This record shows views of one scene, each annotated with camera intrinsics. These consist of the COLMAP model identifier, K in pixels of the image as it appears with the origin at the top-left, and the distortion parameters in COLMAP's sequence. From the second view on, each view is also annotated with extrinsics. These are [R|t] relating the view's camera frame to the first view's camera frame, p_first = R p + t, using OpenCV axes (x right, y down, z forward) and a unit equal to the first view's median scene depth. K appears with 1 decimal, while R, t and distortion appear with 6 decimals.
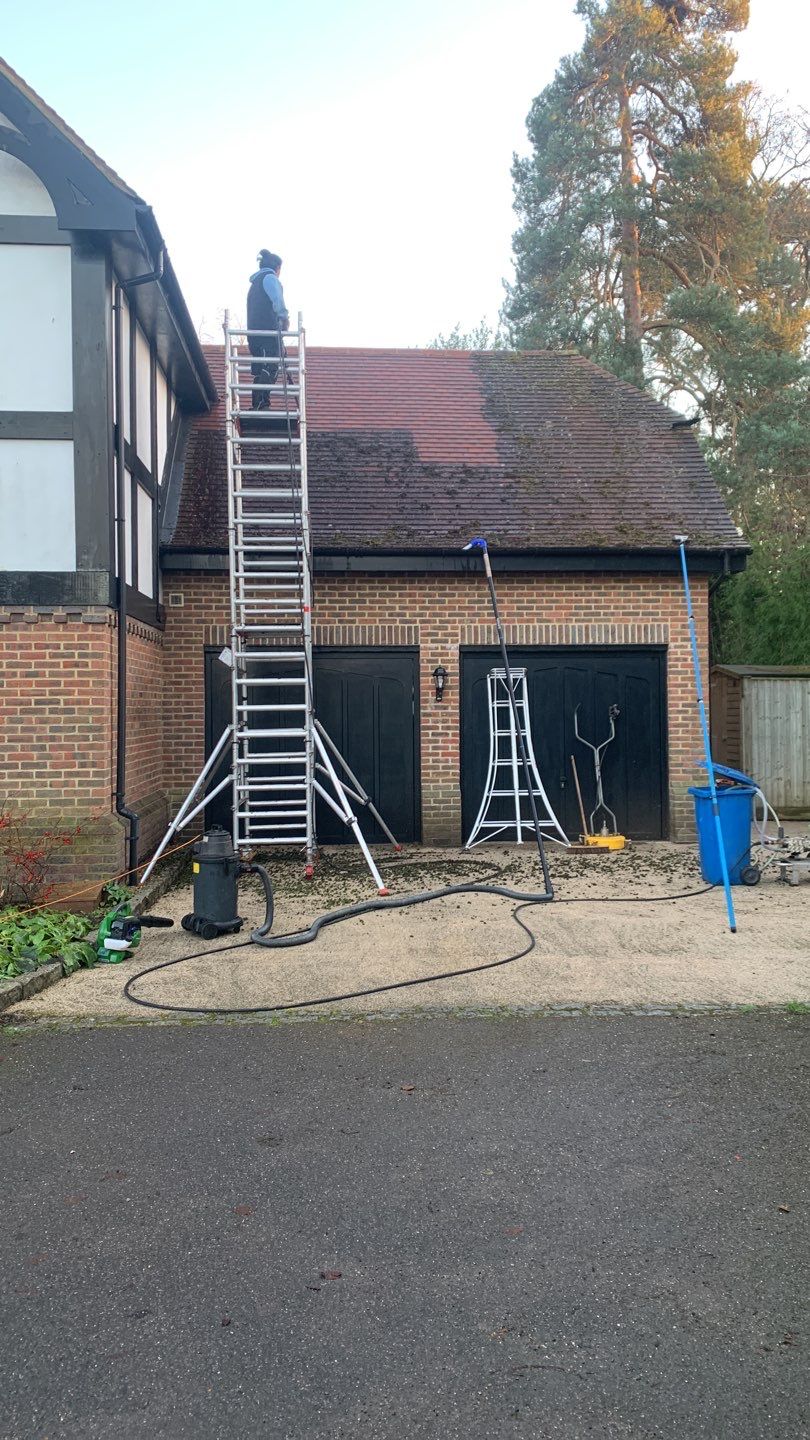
lens RADIAL K [[1080.4, 0, 401.5], [0, 1080.4, 697.8], [0, 0, 1]] dist [0.248789, -0.671210]
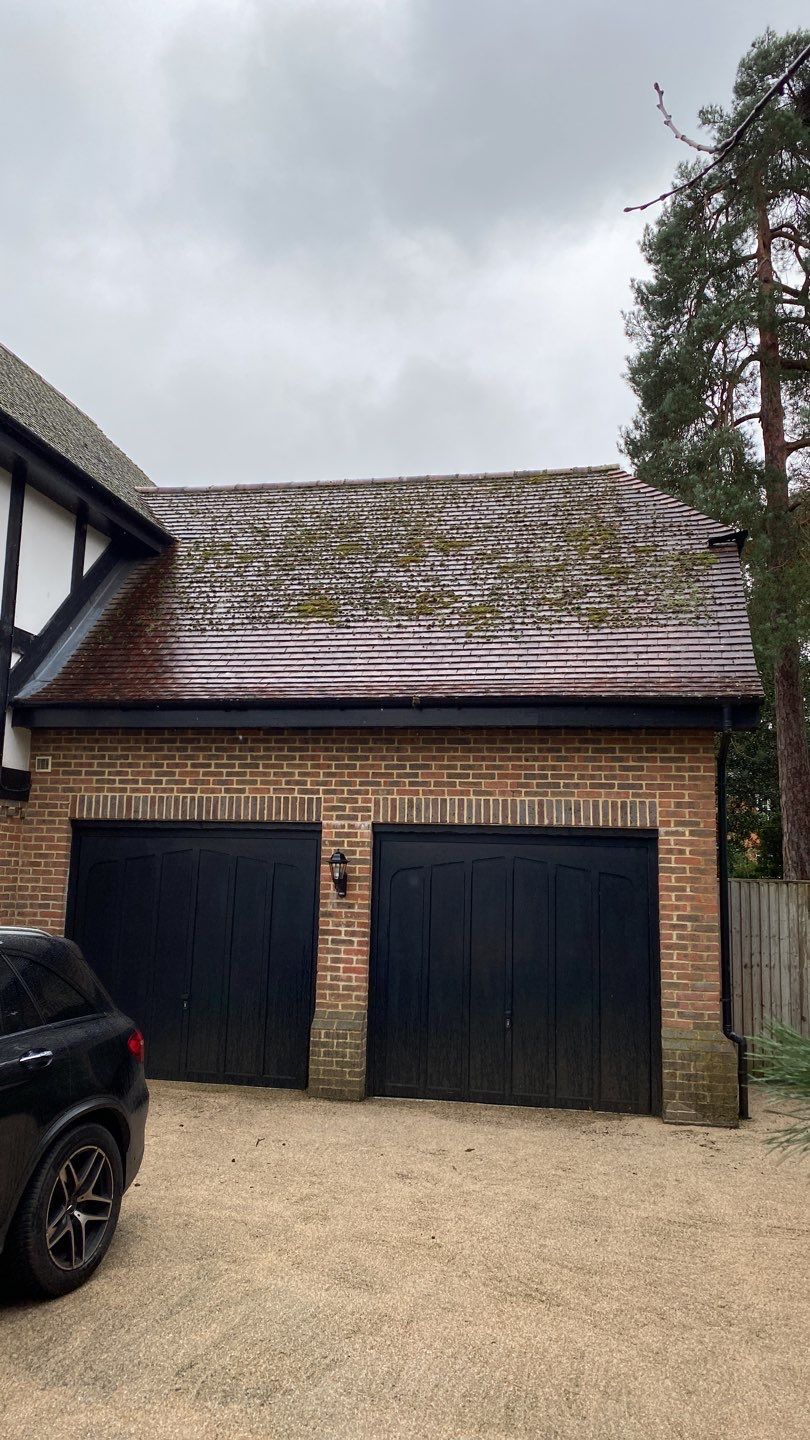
lens RADIAL K [[1061.5, 0, 409.5], [0, 1061.5, 699.4], [0, 0, 1]] dist [0.088505, -0.105930]
pose [[0.956735, -0.013519, -0.290647, 0.298522], [-0.032856, 0.987511, -0.154084, -0.020243], [0.289101, 0.156967, 0.944342, 0.284367]]
